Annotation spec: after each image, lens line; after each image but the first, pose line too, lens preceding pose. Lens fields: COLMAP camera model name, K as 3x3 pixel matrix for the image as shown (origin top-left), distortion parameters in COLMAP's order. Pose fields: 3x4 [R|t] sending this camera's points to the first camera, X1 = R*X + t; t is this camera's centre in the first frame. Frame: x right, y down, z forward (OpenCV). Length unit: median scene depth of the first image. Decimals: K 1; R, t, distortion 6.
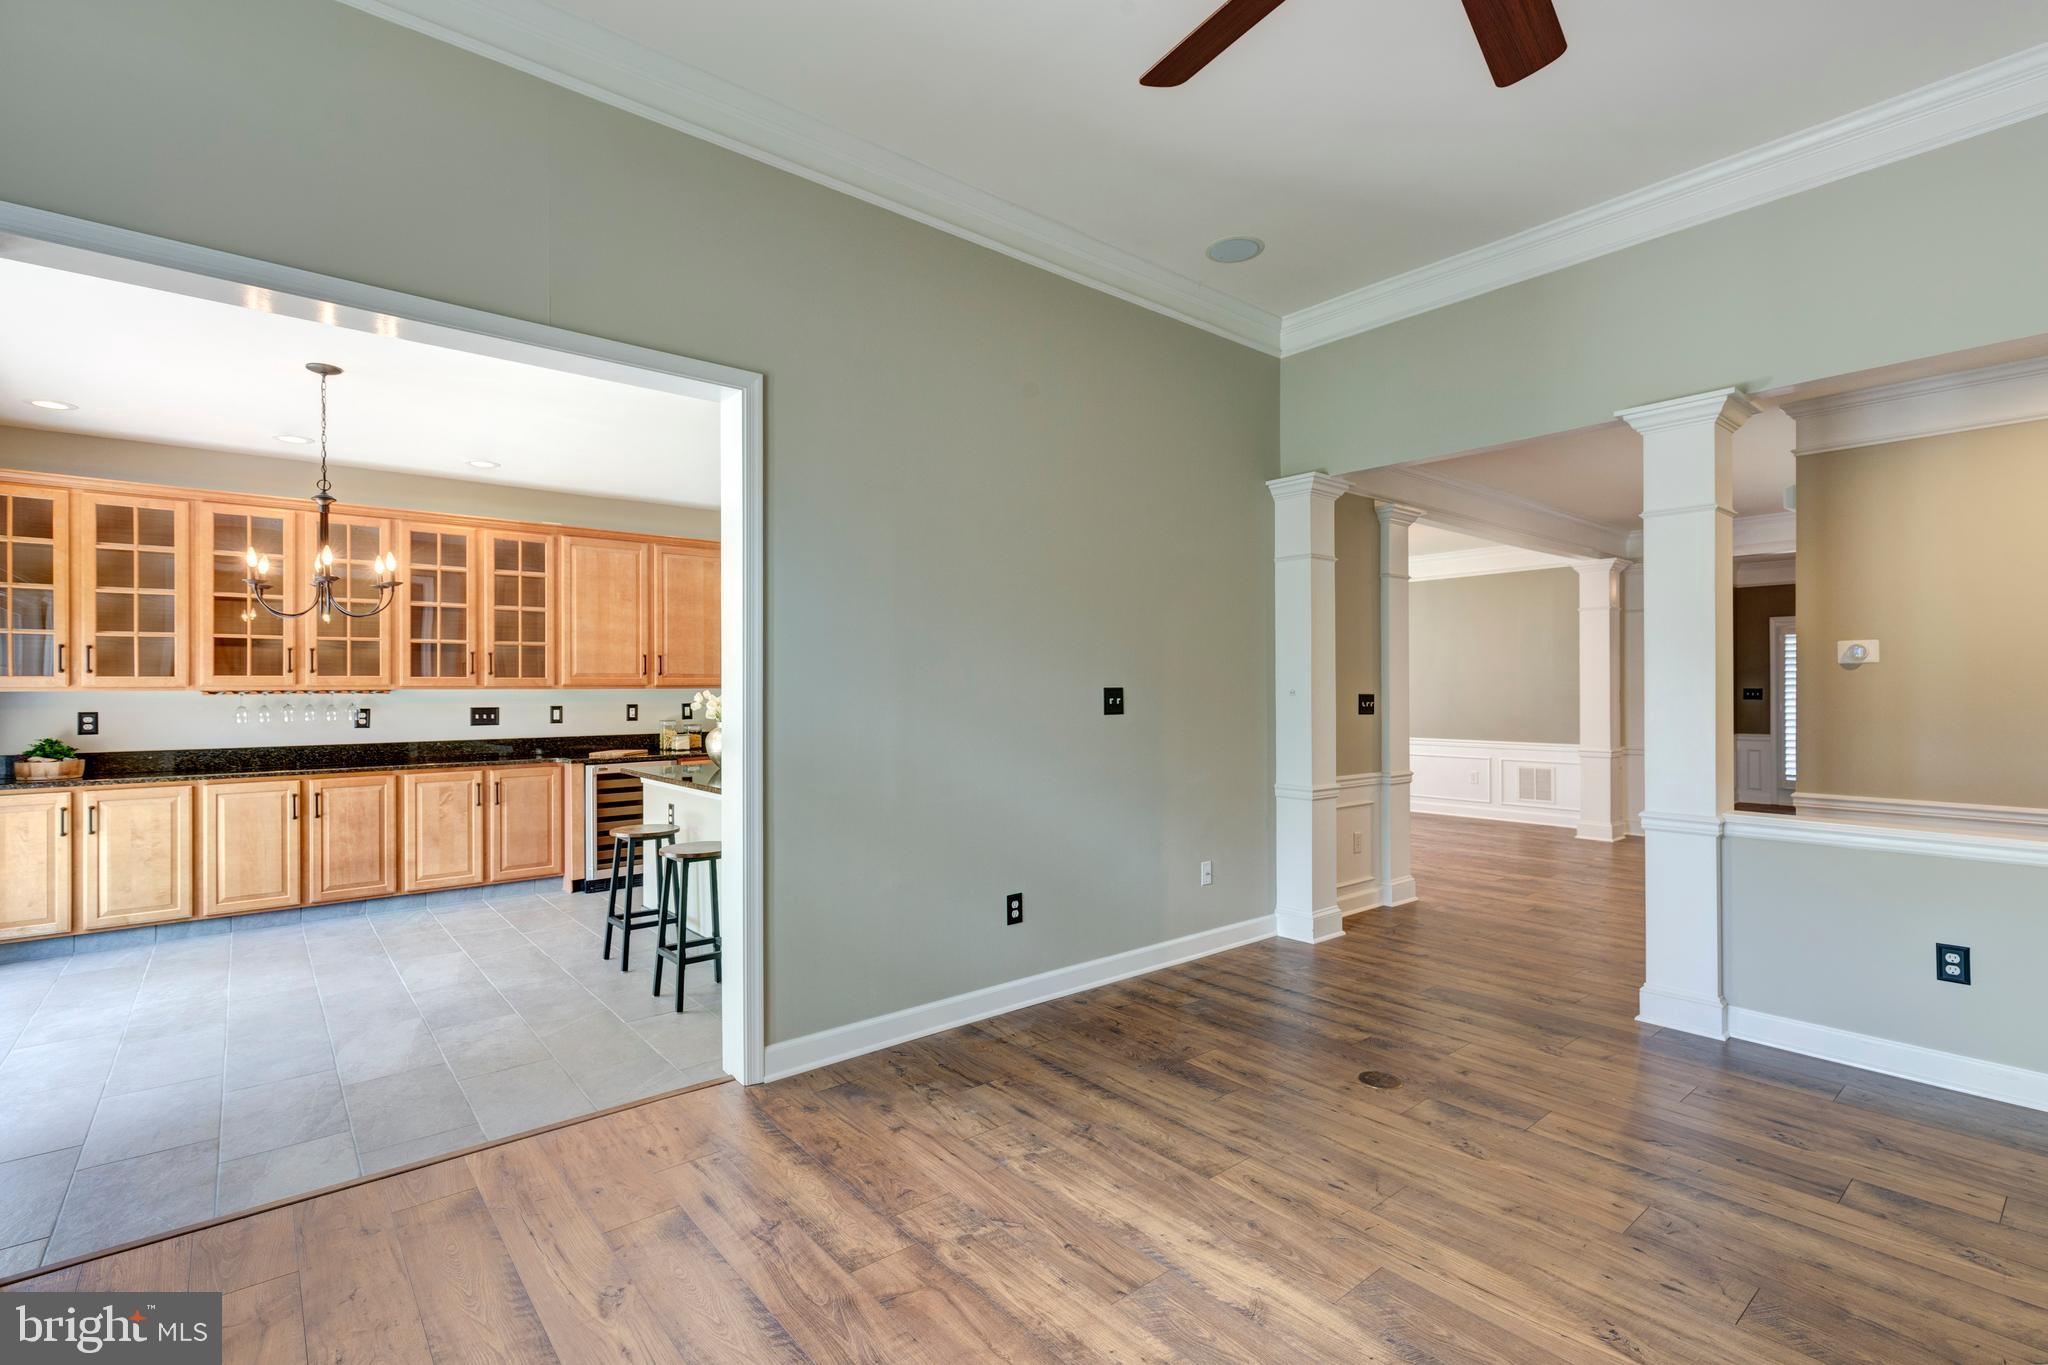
lens RADIAL K [[927.6, 0, 1020.9], [0, 927.6, 684.8], [0, 0, 1]] dist [0.007128, 0.000662]
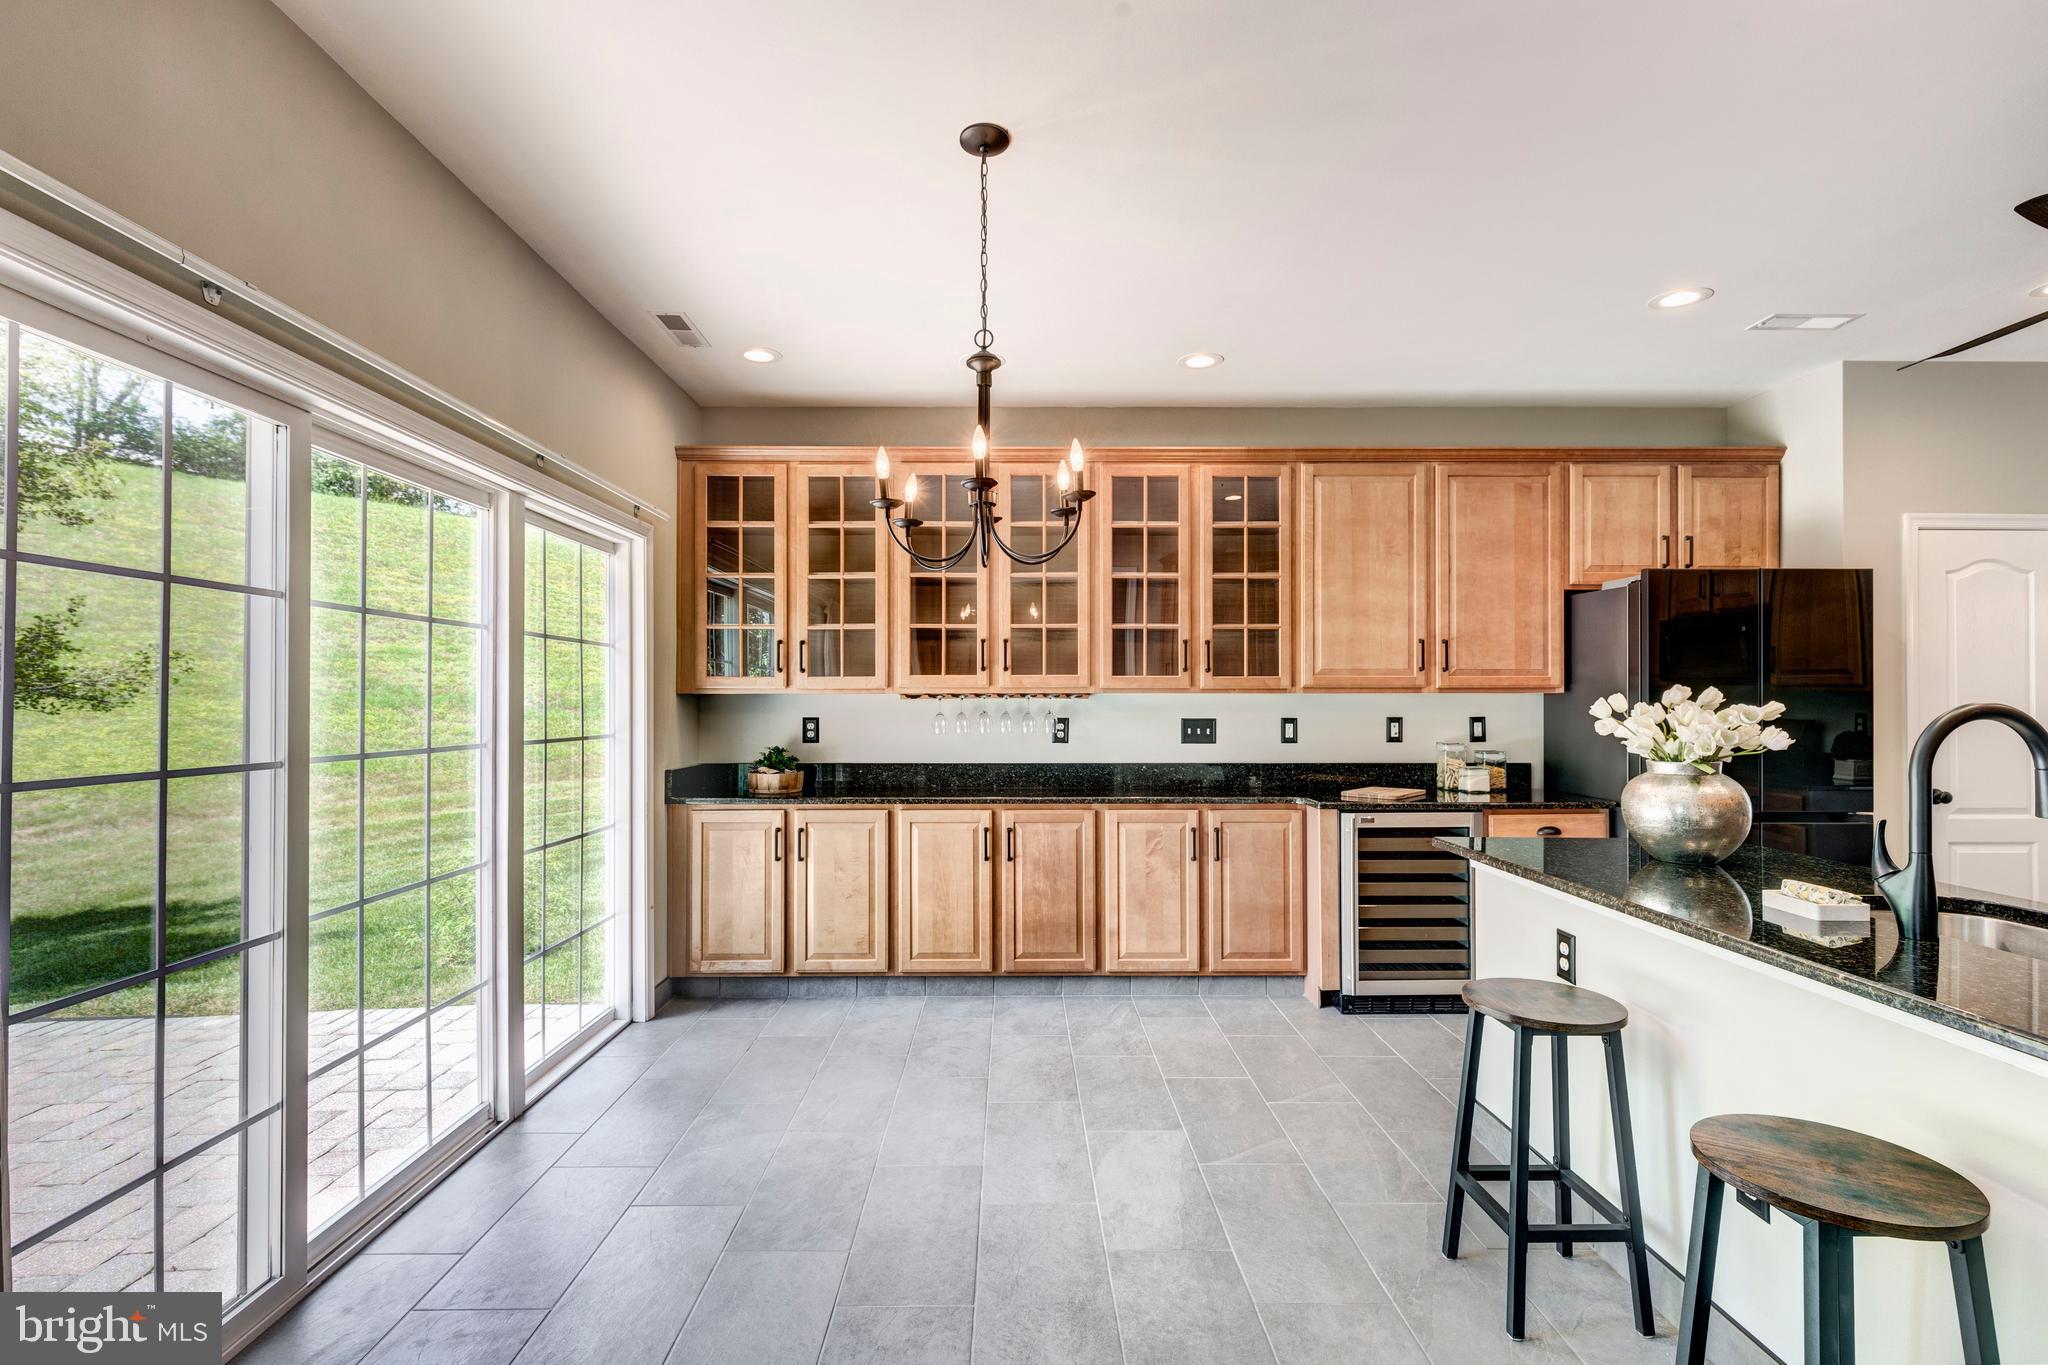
lens RADIAL K [[926.2, 0, 1029.9], [0, 926.2, 686.8], [0, 0, 1]] dist [0.002064, -0.001022]
pose [[0.780962, -0.003449, -0.624569, -0.255521], [-0.000983, 0.999977, -0.006751, 0.005280], [0.624578, 0.005886, 0.780940, 0.397125]]
